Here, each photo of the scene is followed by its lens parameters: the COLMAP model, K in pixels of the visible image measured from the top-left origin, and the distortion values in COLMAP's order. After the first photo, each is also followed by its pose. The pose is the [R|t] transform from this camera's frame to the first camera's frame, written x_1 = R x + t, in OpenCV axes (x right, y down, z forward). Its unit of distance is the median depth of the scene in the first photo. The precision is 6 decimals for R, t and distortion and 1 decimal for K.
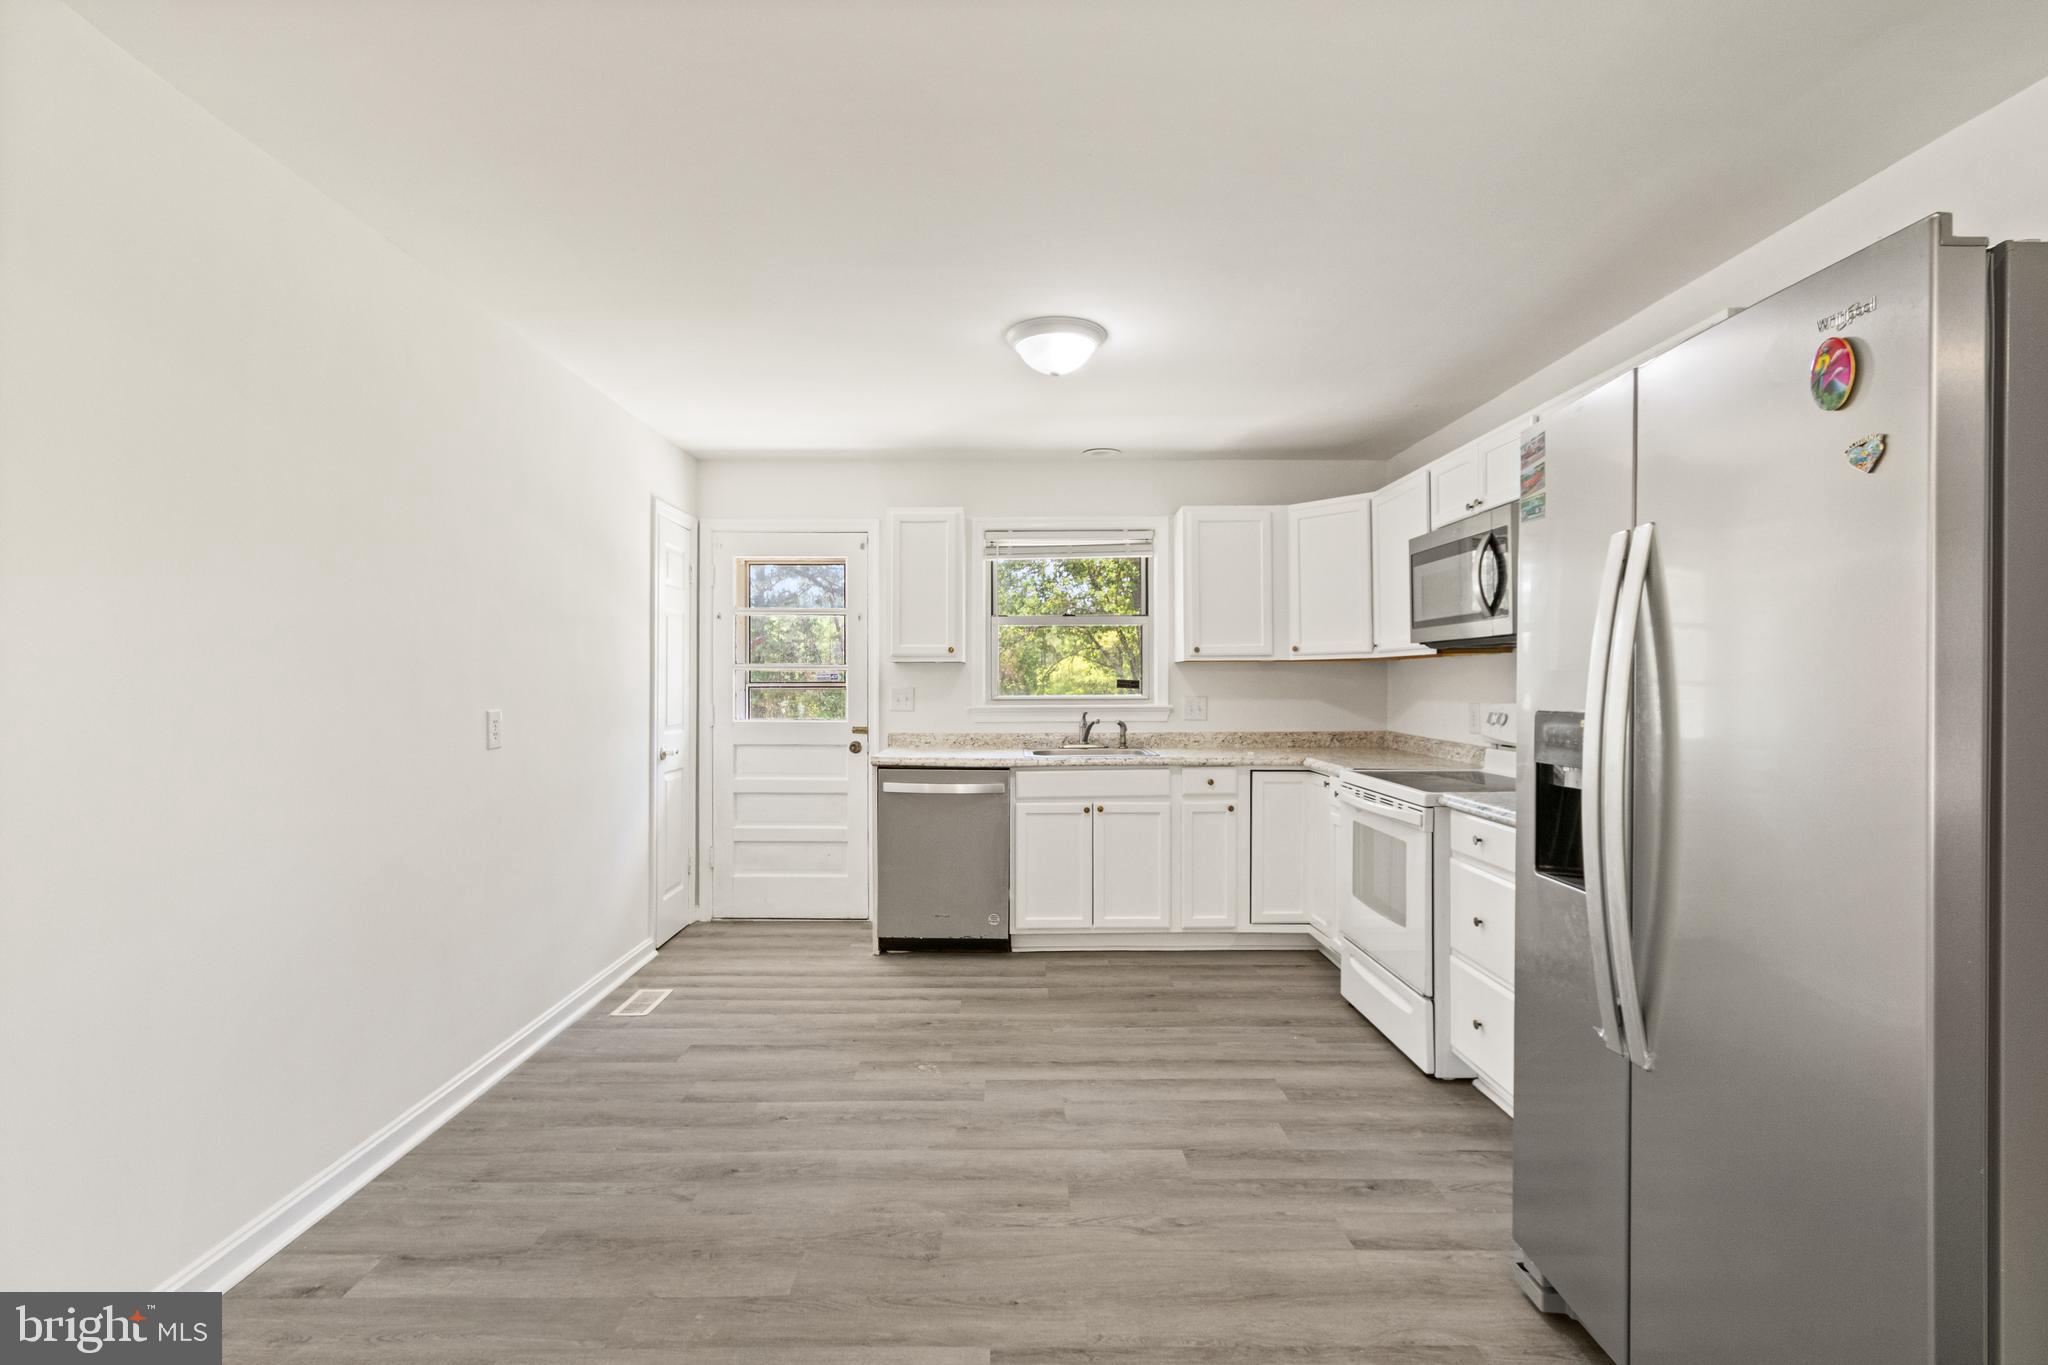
lens RADIAL K [[935.7, 0, 1030.5], [0, 935.7, 678.2], [0, 0, 1]] dist [0.003049, -0.001048]
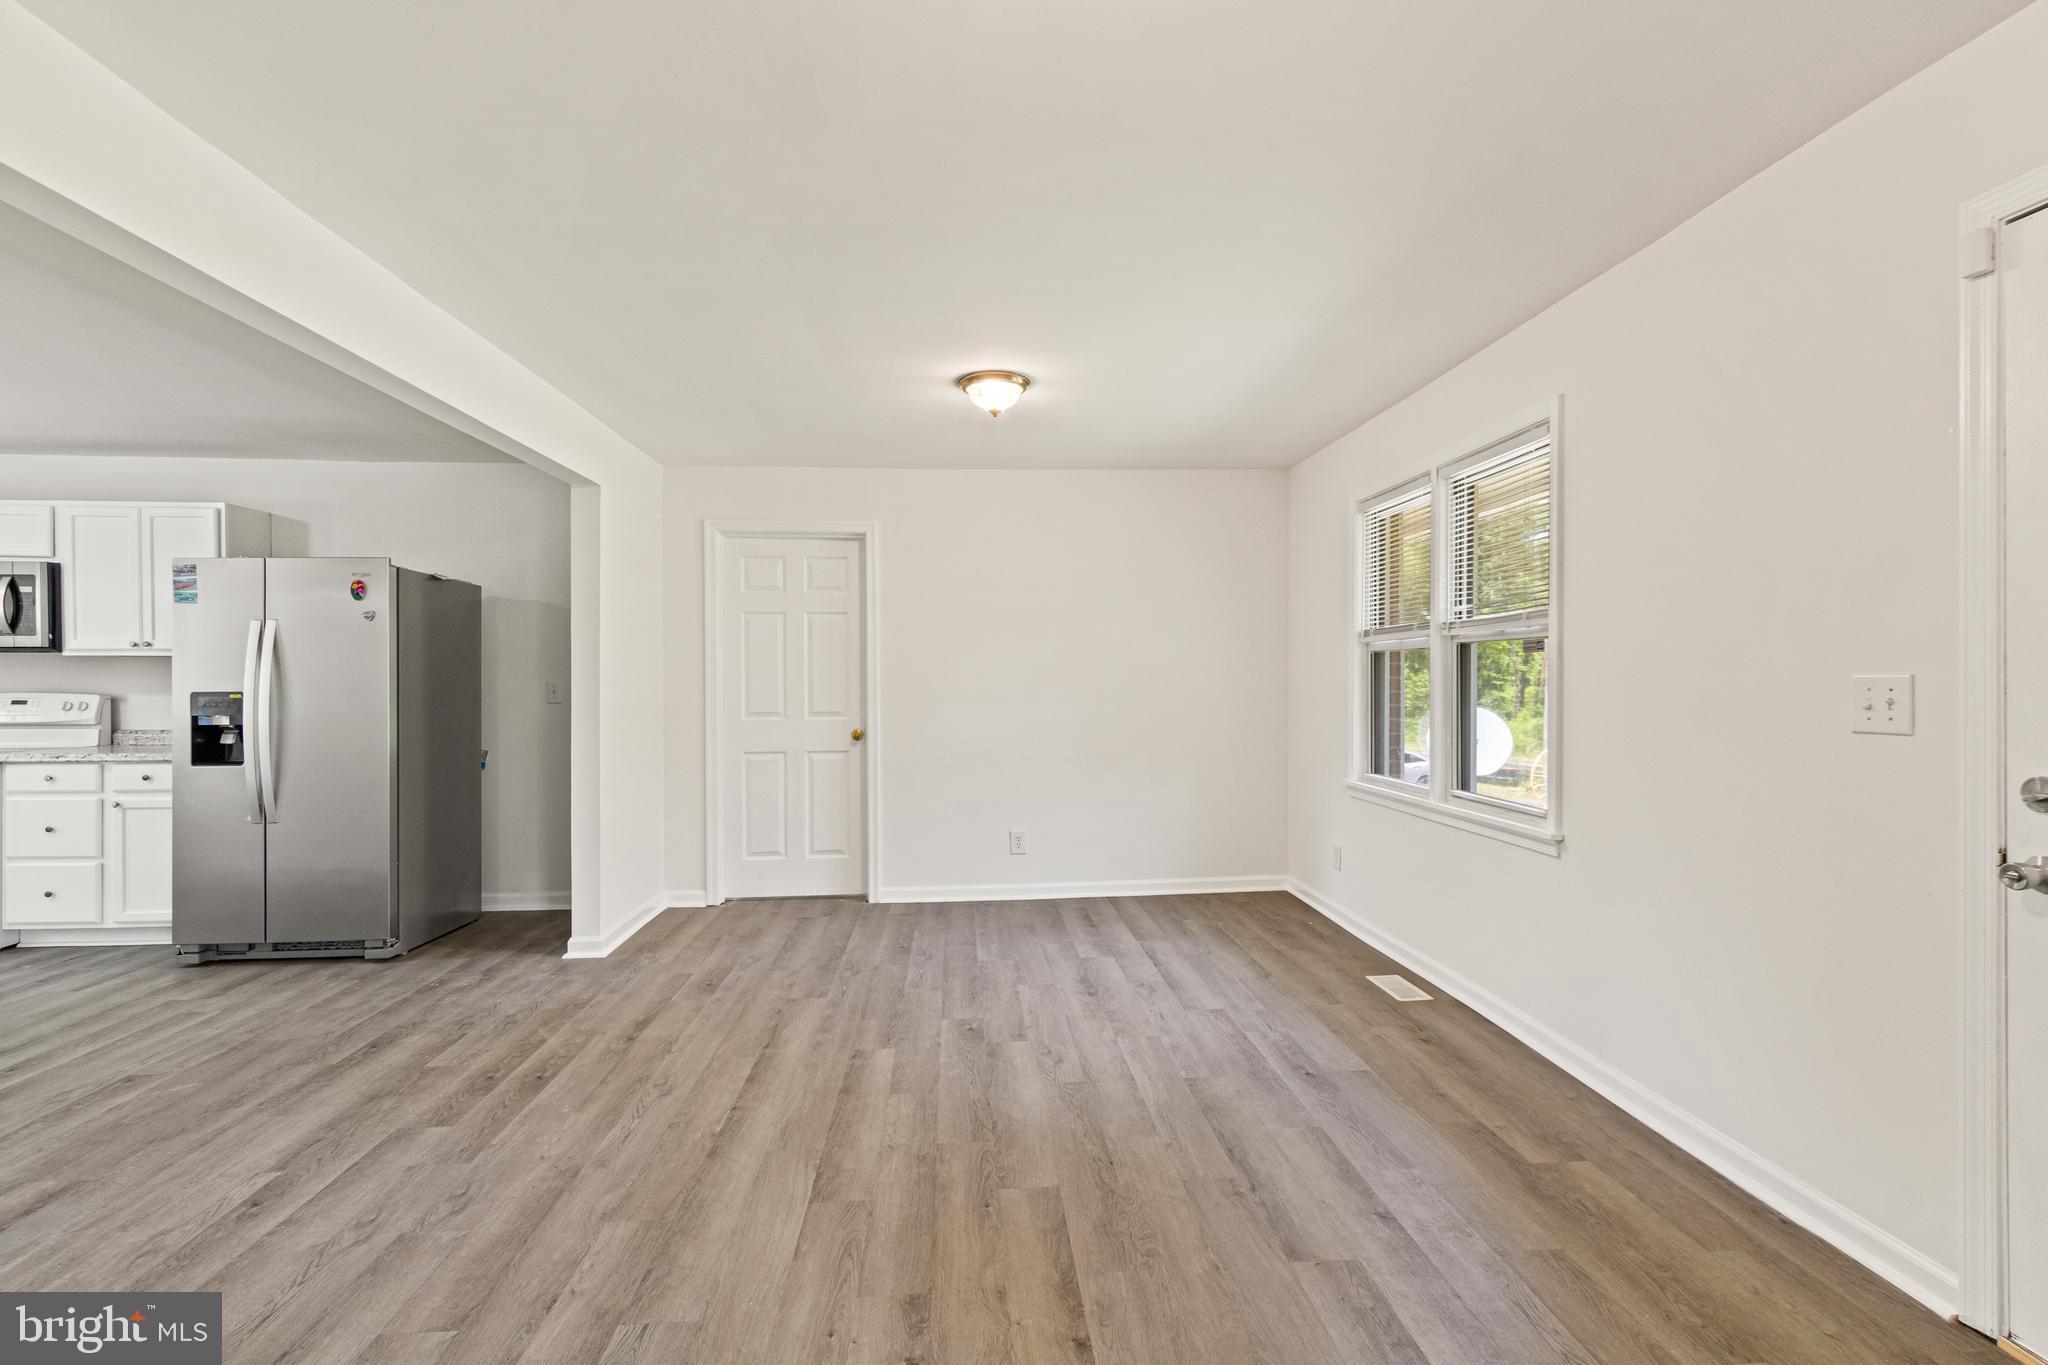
lens RADIAL K [[935.7, 0, 1030.5], [0, 935.7, 678.2], [0, 0, 1]] dist [0.003049, -0.001048]
pose [[-0.065992, 0.000630, 0.997820, -0.772899], [-0.004816, 0.999988, -0.000950, -0.002288], [-0.997809, -0.004868, -0.065988, -0.350297]]
